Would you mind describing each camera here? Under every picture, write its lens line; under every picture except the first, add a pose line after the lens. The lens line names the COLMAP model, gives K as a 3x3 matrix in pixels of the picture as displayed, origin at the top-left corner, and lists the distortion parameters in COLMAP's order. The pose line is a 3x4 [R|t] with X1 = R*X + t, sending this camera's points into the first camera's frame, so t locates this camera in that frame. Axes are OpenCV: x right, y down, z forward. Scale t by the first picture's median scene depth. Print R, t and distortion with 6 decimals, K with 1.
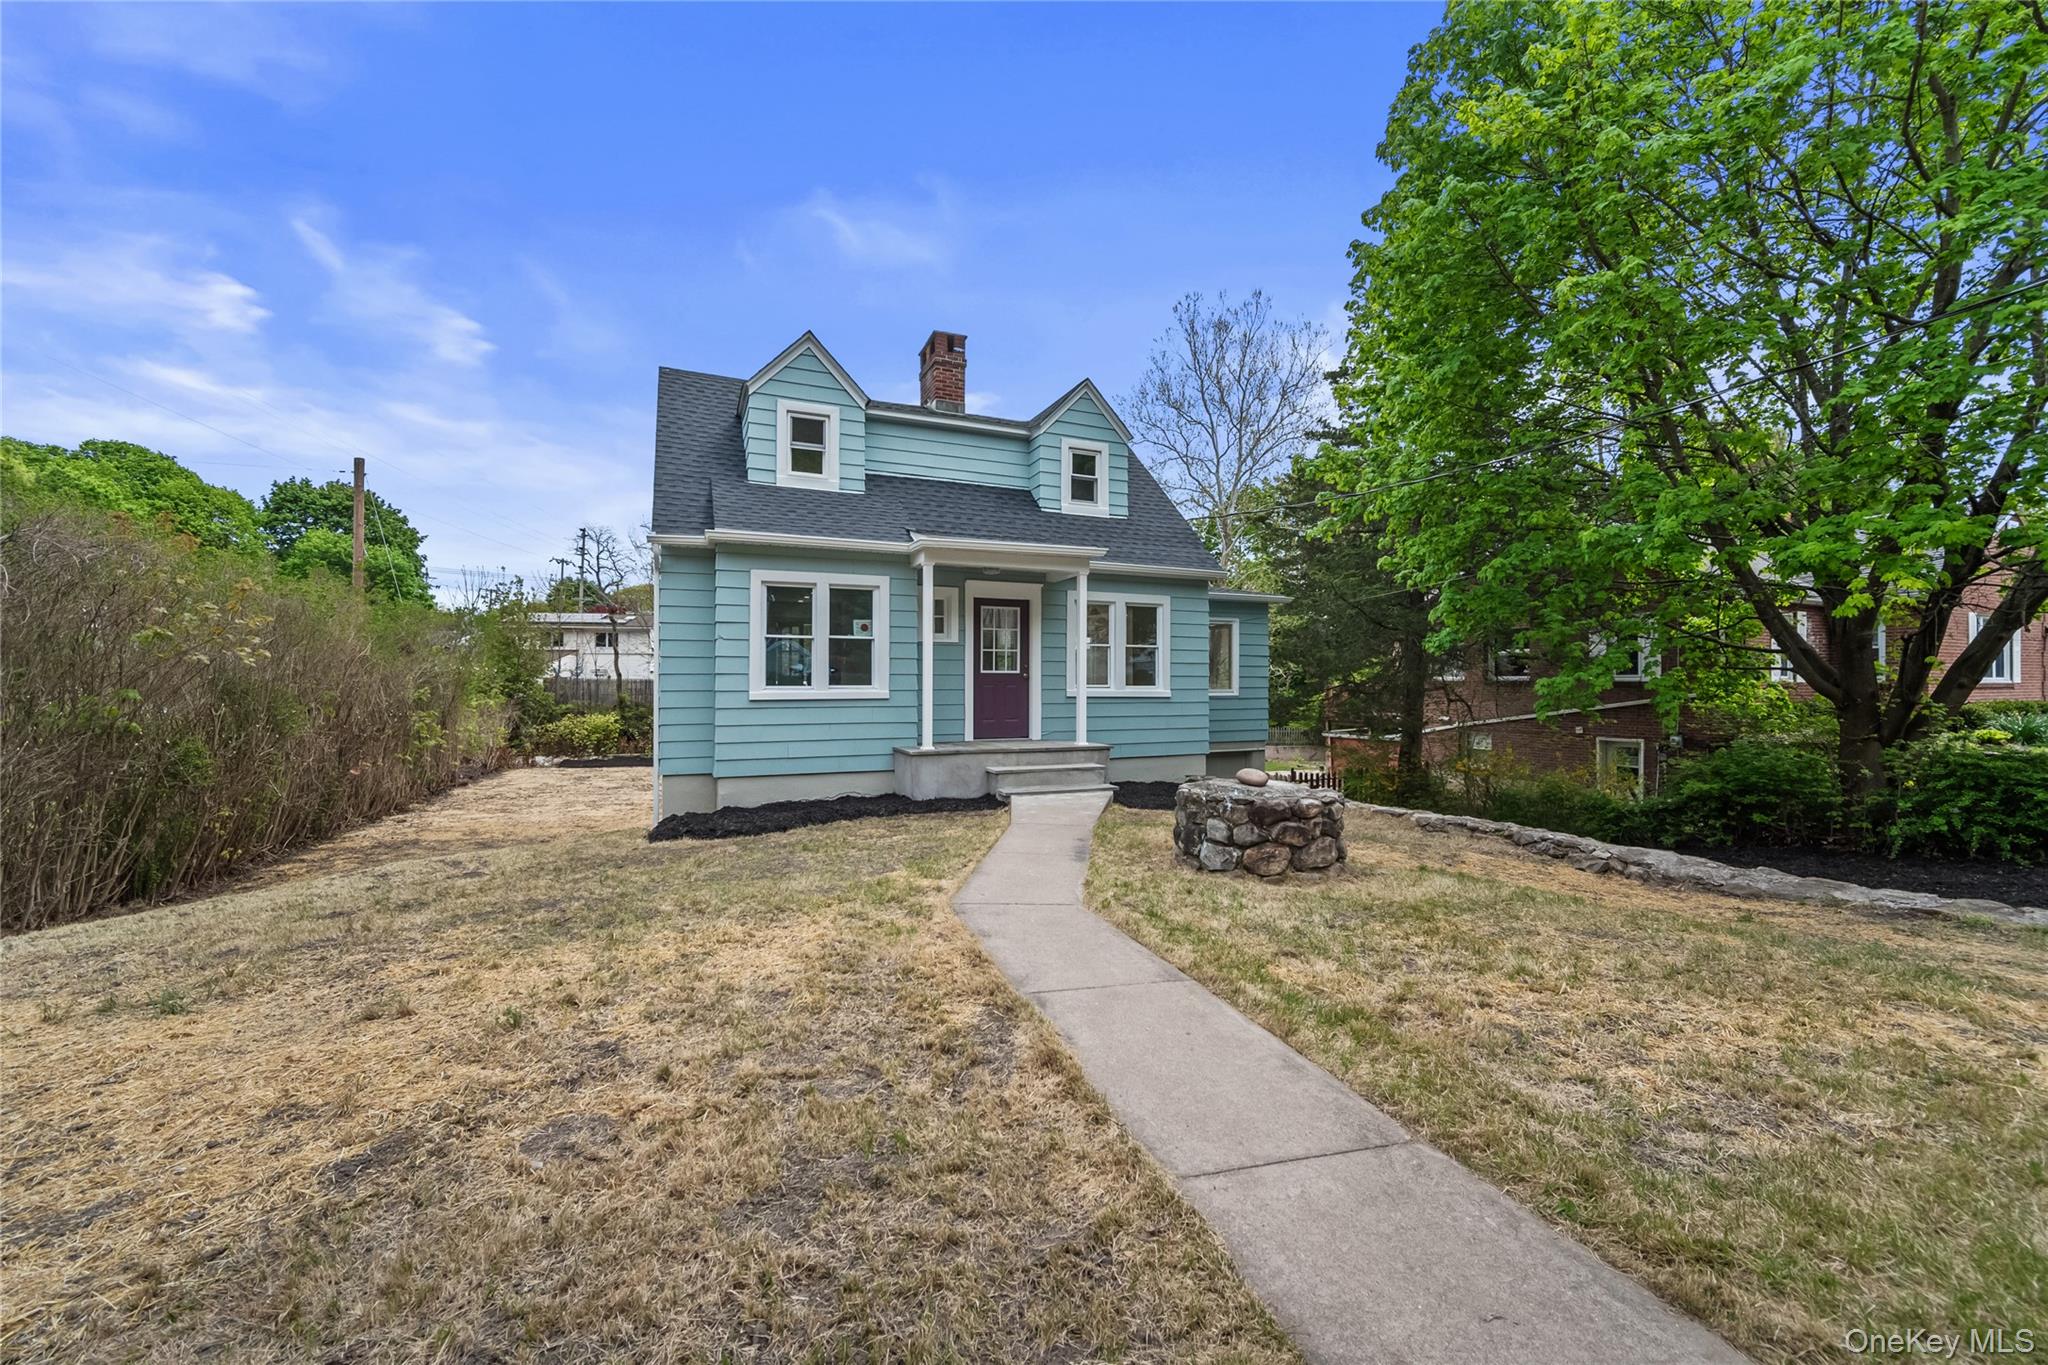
lens RADIAL K [[821.7, 0, 1036.0], [0, 821.7, 668.0], [0, 0, 1]] dist [0.001590, -0.000992]
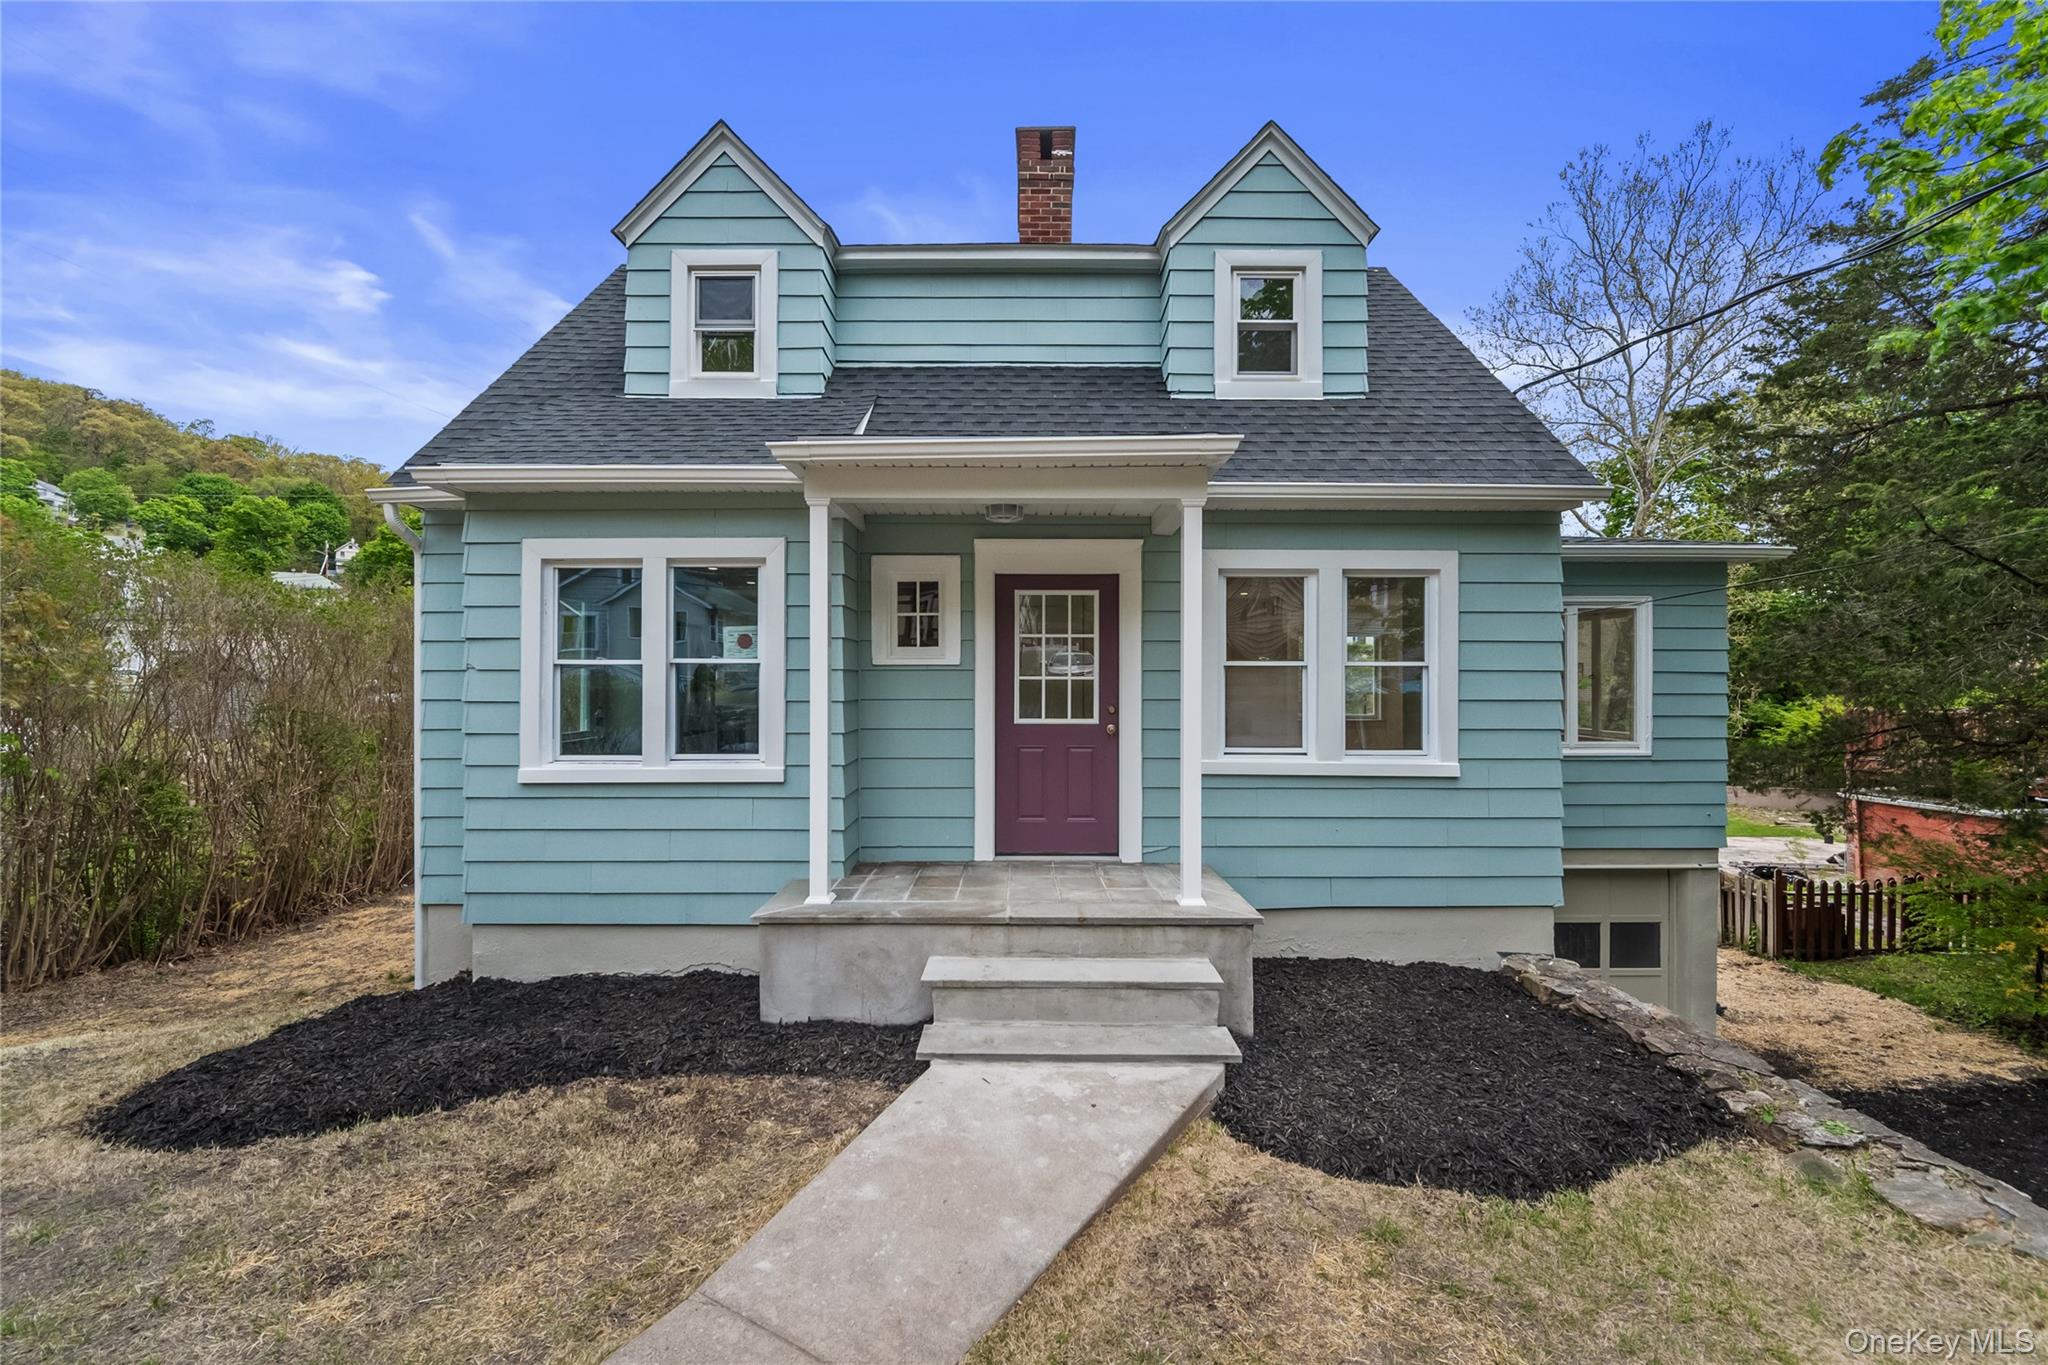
lens RADIAL K [[821.7, 0, 1024.3], [0, 821.7, 679.7], [0, 0, 1]] dist [0.001590, -0.000992]
pose [[0.911773, 0.002211, -0.410688, 0.127914], [0.006111, 0.999802, 0.018952, -0.026798], [0.410649, -0.019789, 0.911579, 0.476970]]
